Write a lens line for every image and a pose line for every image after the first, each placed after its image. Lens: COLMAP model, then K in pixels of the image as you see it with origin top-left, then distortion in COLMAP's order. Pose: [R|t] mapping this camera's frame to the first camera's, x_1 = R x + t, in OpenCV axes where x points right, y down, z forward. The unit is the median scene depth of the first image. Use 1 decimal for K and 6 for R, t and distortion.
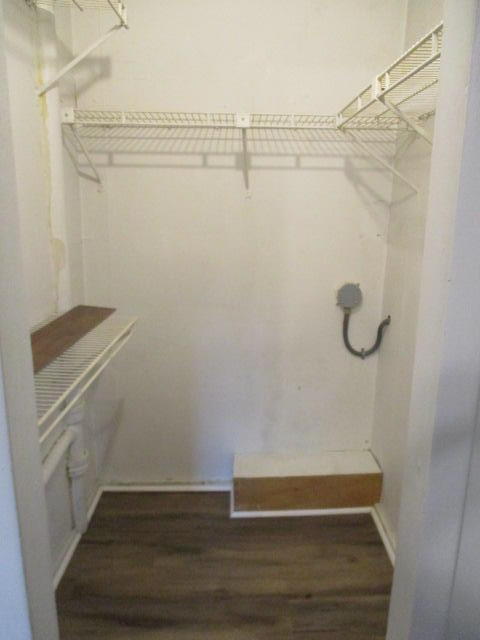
lens RADIAL K [[531.6, 0, 242.8], [0, 531.6, 321.1], [0, 0, 1]] dist [-0.043807, 0.036438]
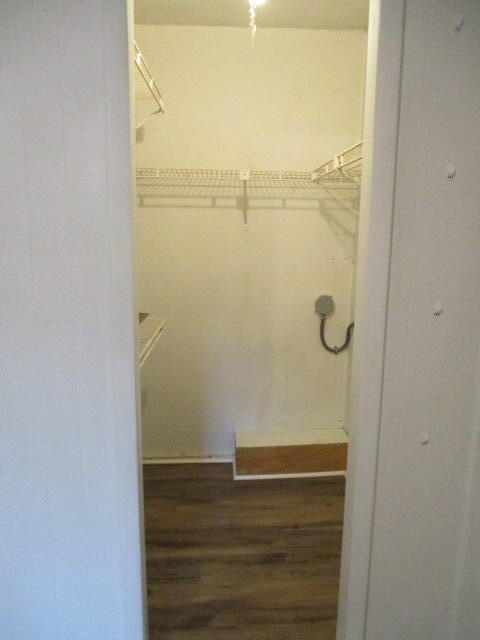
lens RADIAL K [[531.6, 0, 238.9], [0, 531.6, 320.4], [0, 0, 1]] dist [-0.043807, 0.036438]
pose [[0.999670, -0.005347, 0.025129, -0.043752], [0.006701, 0.998514, -0.054083, 0.062102], [-0.024802, 0.054234, 0.998220, -0.304486]]
